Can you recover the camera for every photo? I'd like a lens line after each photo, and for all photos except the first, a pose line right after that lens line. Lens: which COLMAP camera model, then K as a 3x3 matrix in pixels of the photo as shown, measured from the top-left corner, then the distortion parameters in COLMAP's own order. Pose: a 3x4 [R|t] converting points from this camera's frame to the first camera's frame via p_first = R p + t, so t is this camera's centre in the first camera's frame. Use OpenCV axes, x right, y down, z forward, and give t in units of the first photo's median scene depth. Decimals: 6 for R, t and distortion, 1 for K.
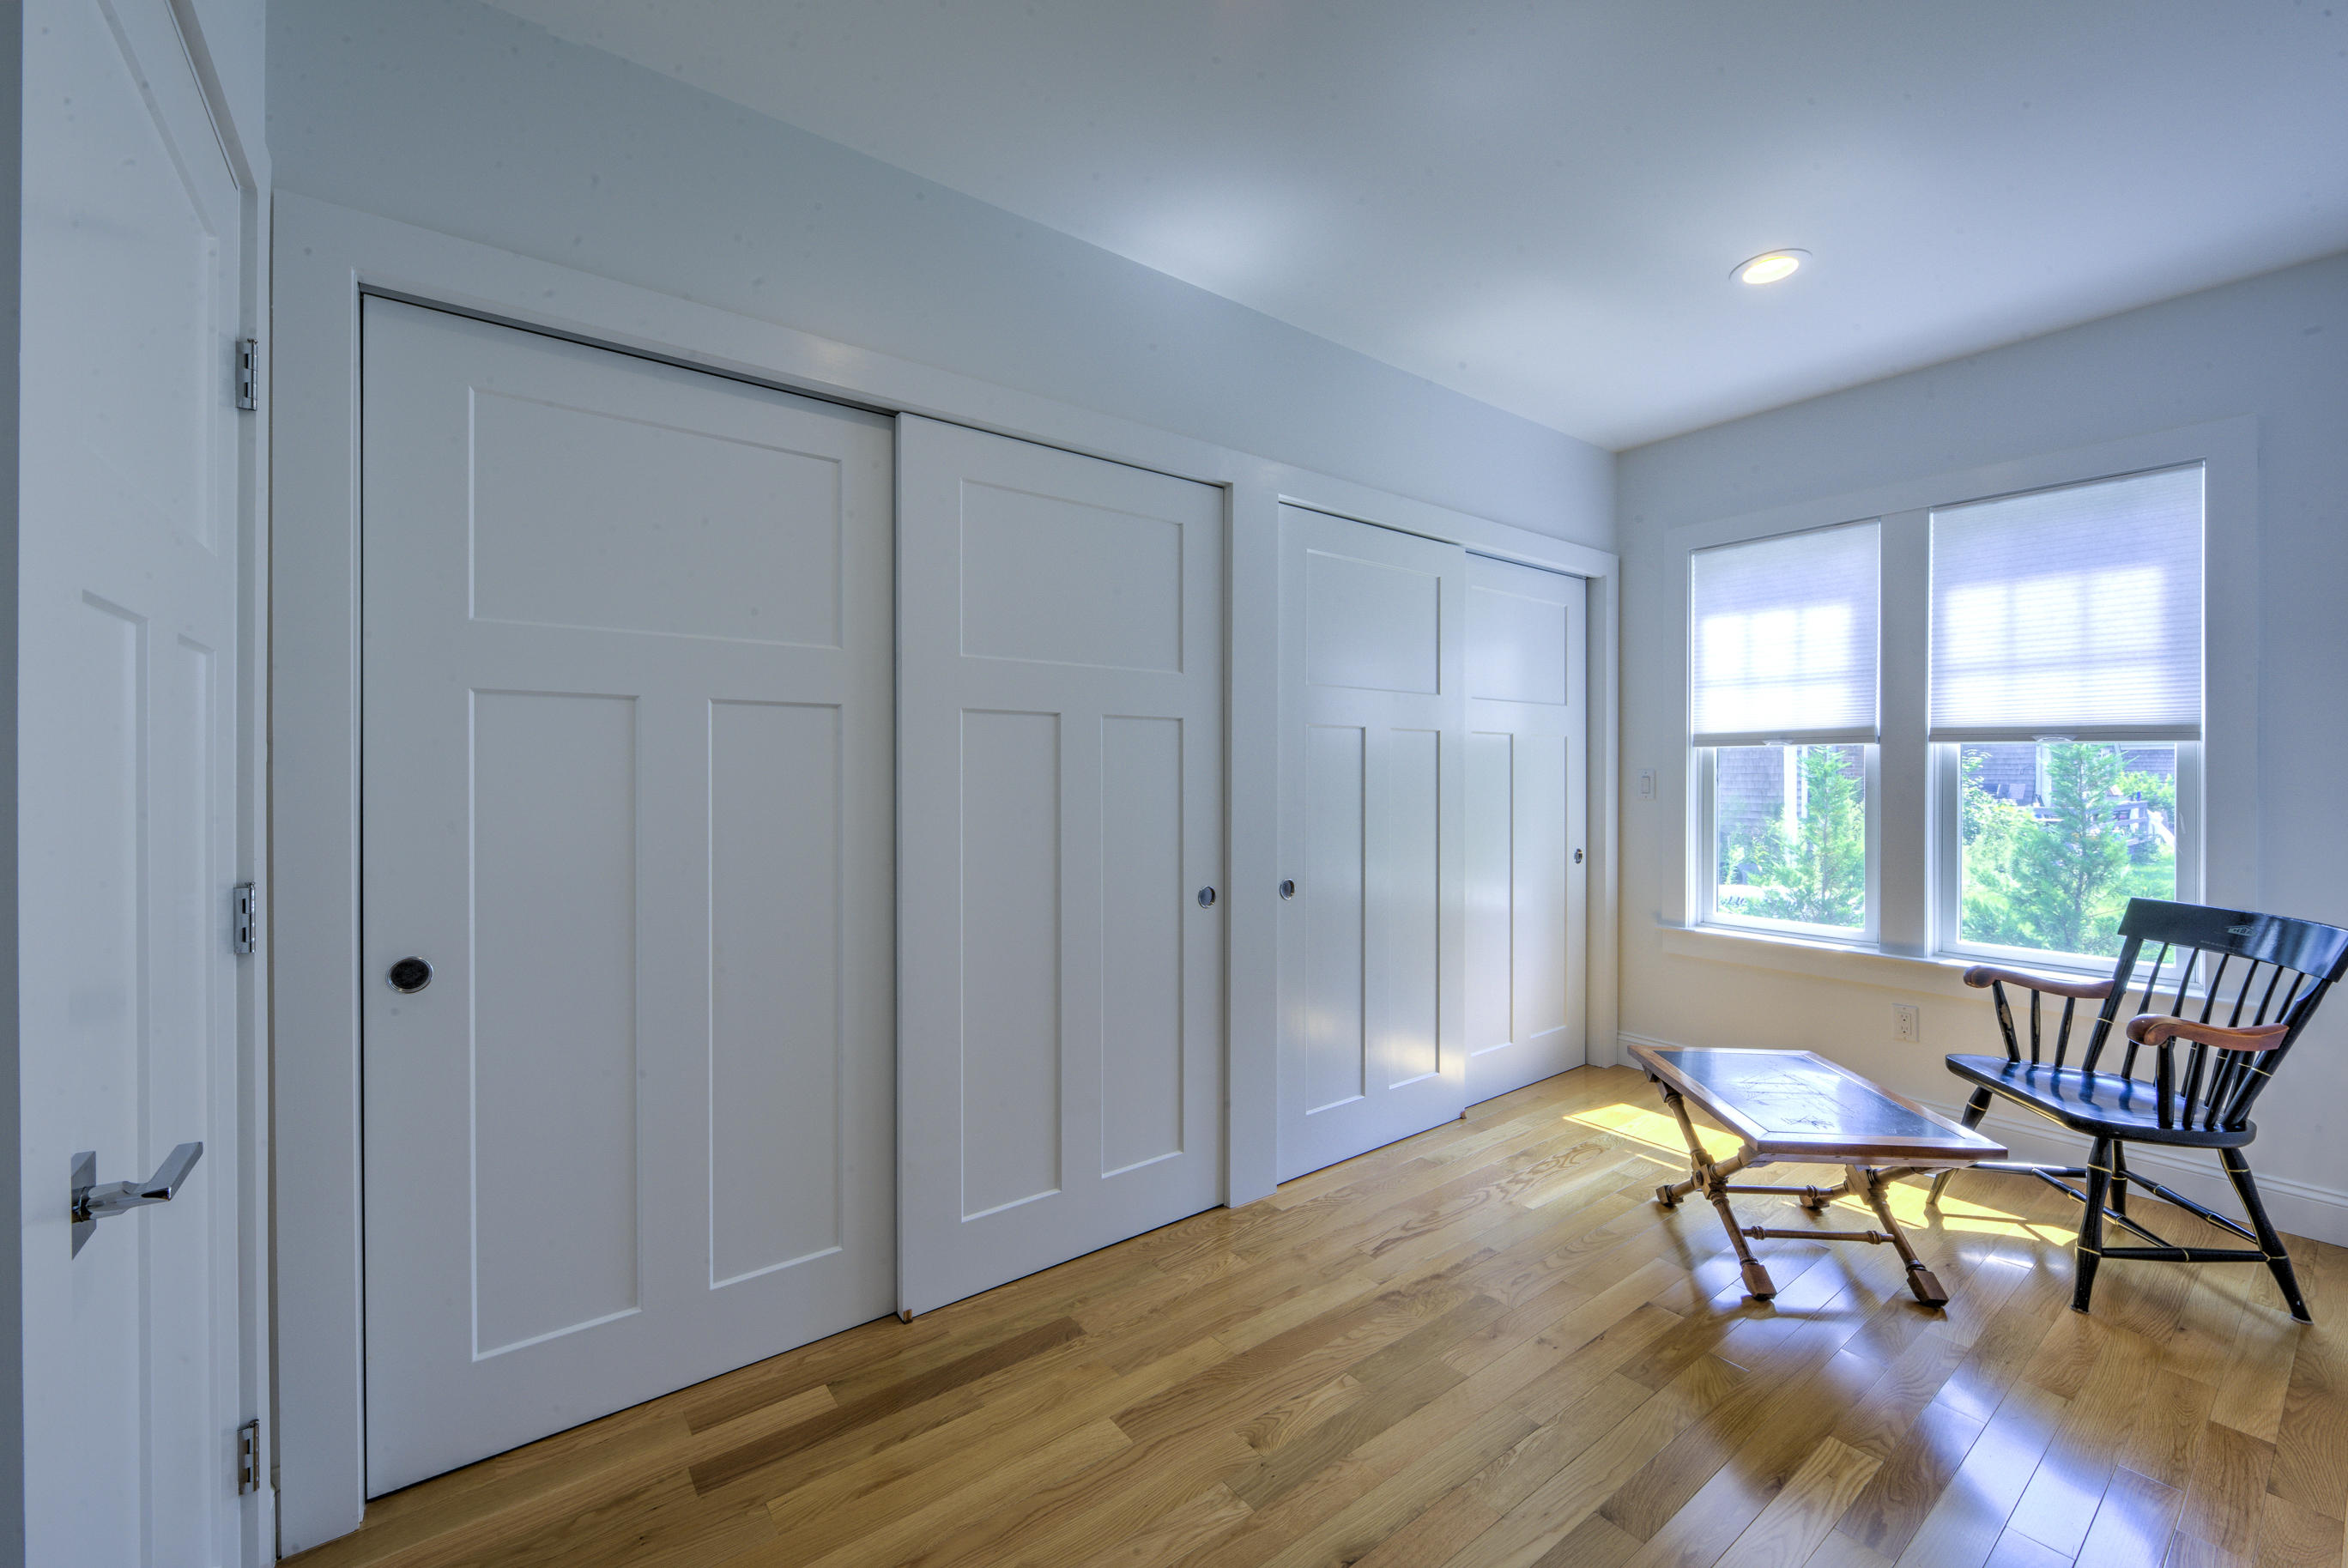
lens RADIAL K [[927.8, 0, 1174.0], [0, 927.8, 784.0], [0, 0, 1]] dist [-0.000047, 0.000190]
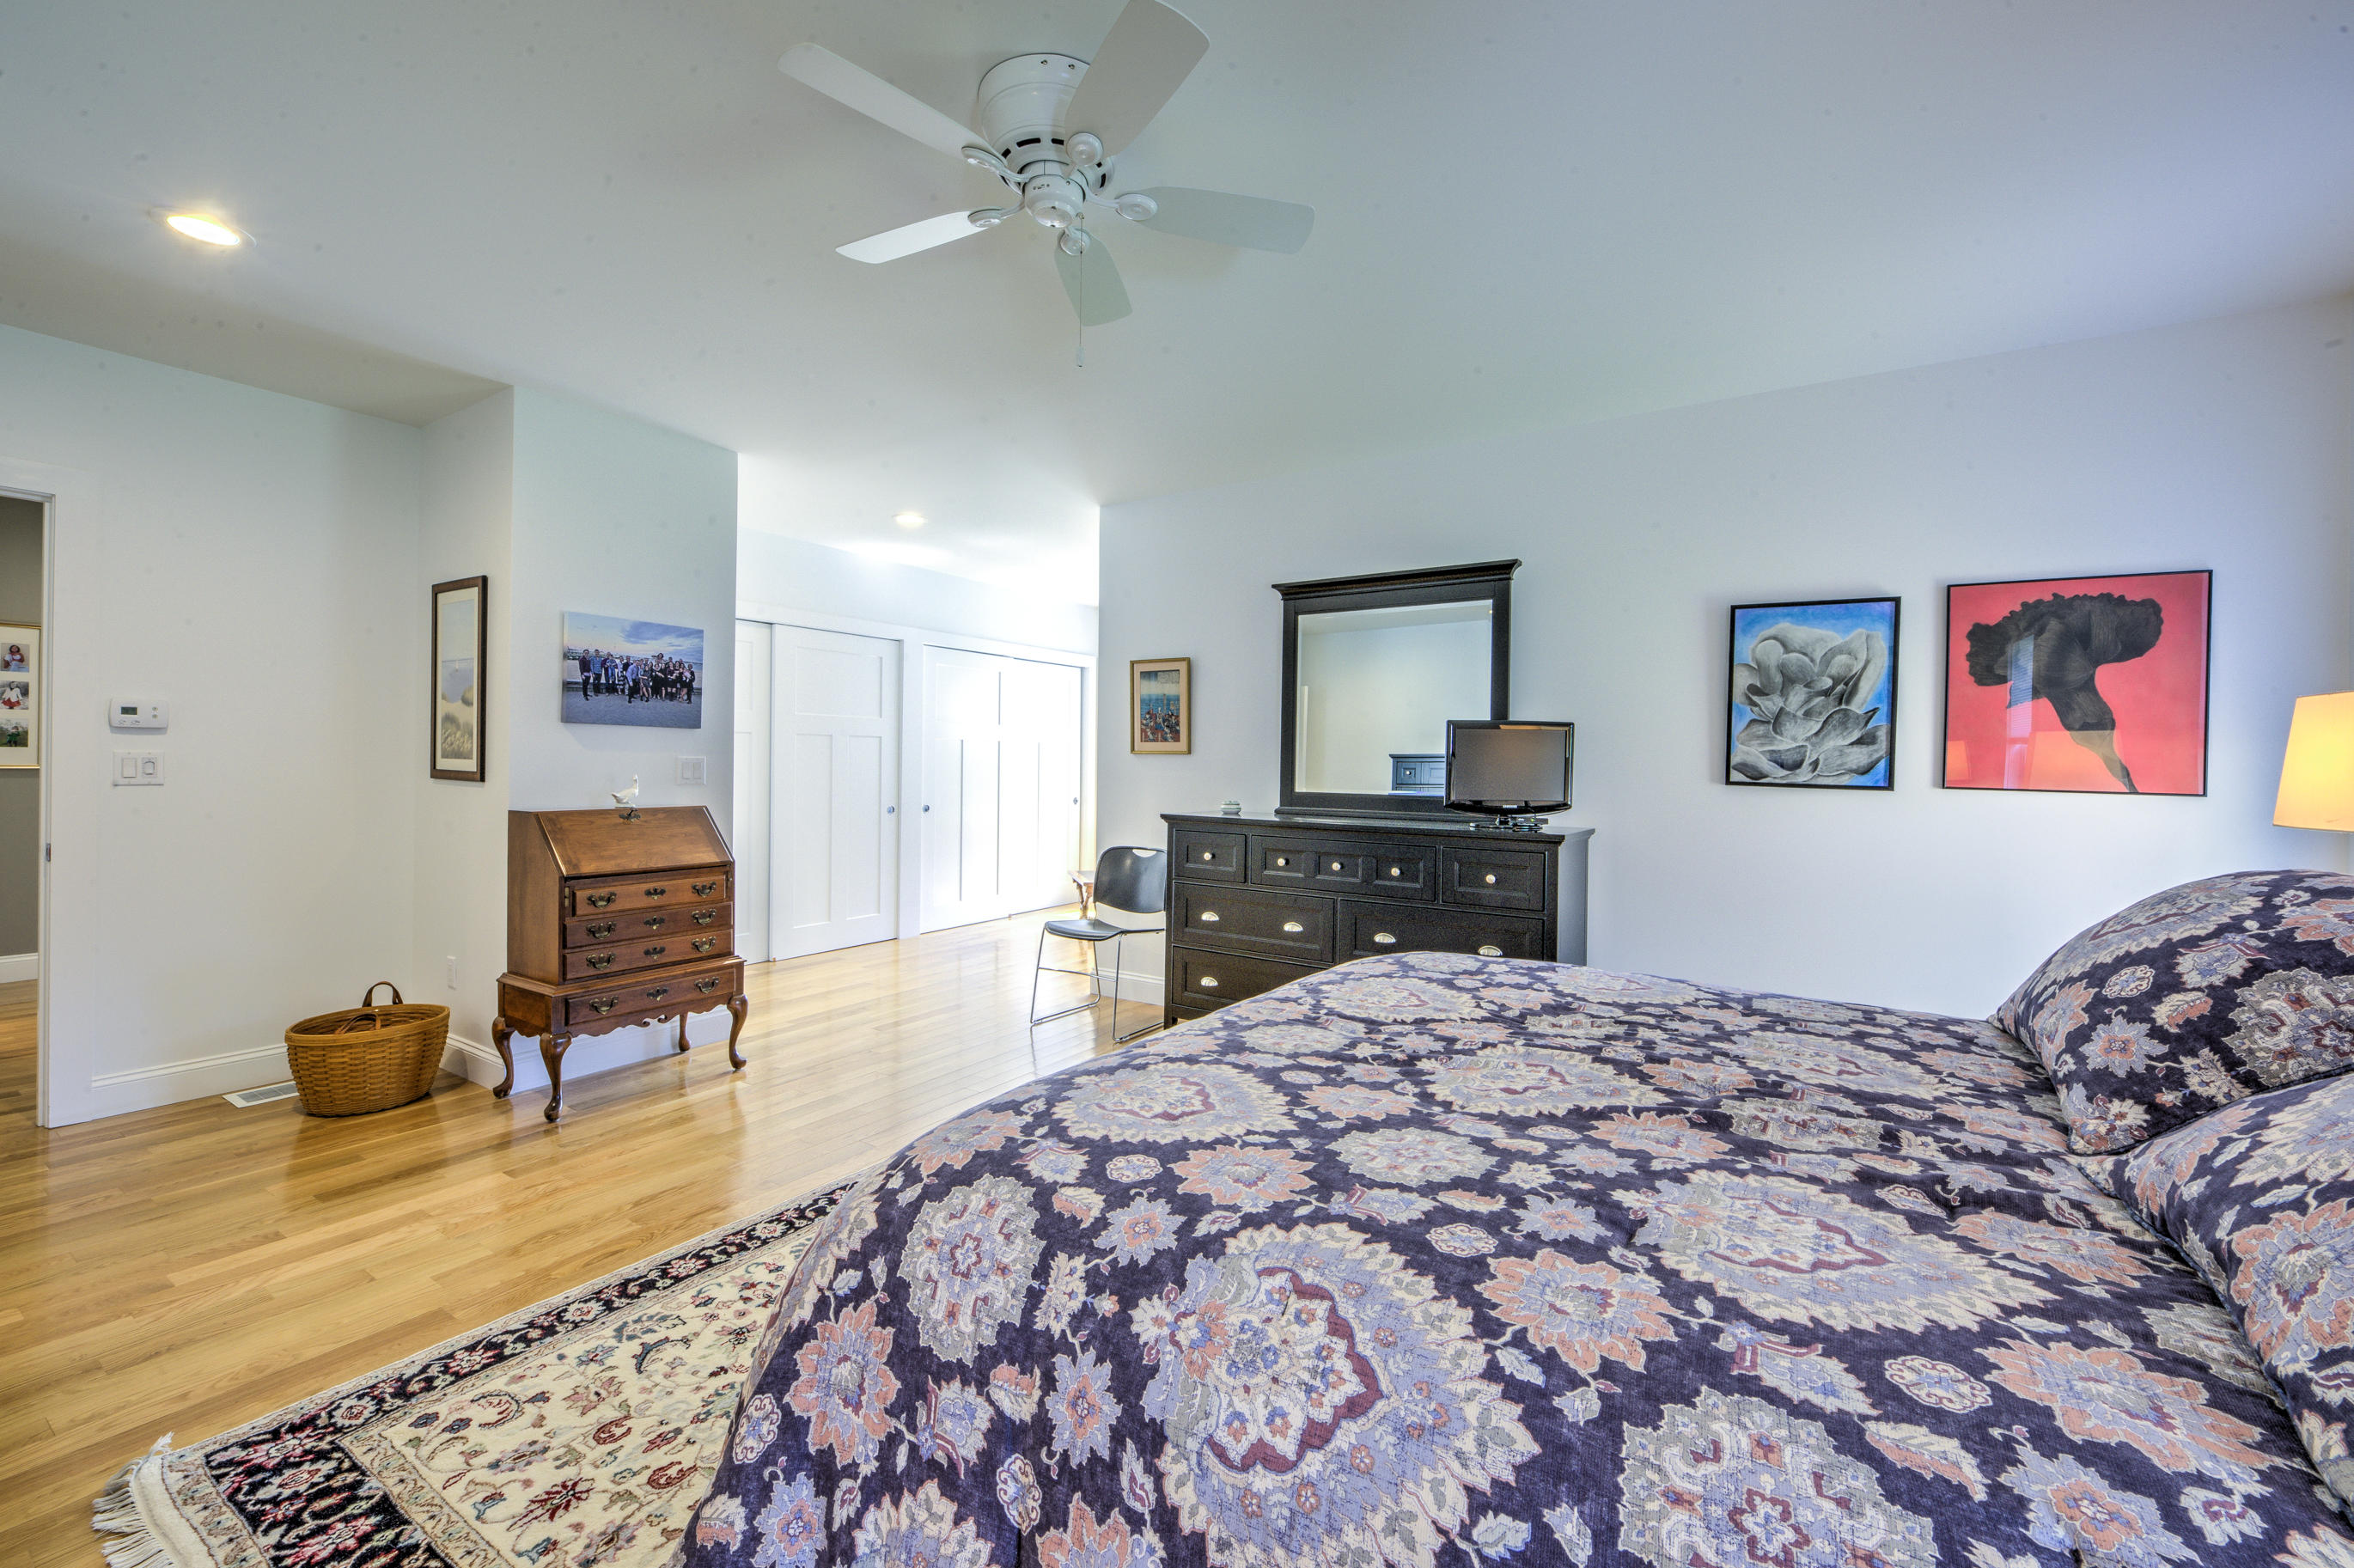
lens RADIAL K [[930.2, 0, 1177.0], [0, 930.2, 784.0], [0, 0, 1]] dist [-0.000047, 0.000190]
pose [[0.940380, 0.007961, 0.340032, -0.087380], [-0.013440, 0.999815, 0.013760, 0.010679], [-0.339860, -0.017510, 0.940313, -1.522596]]
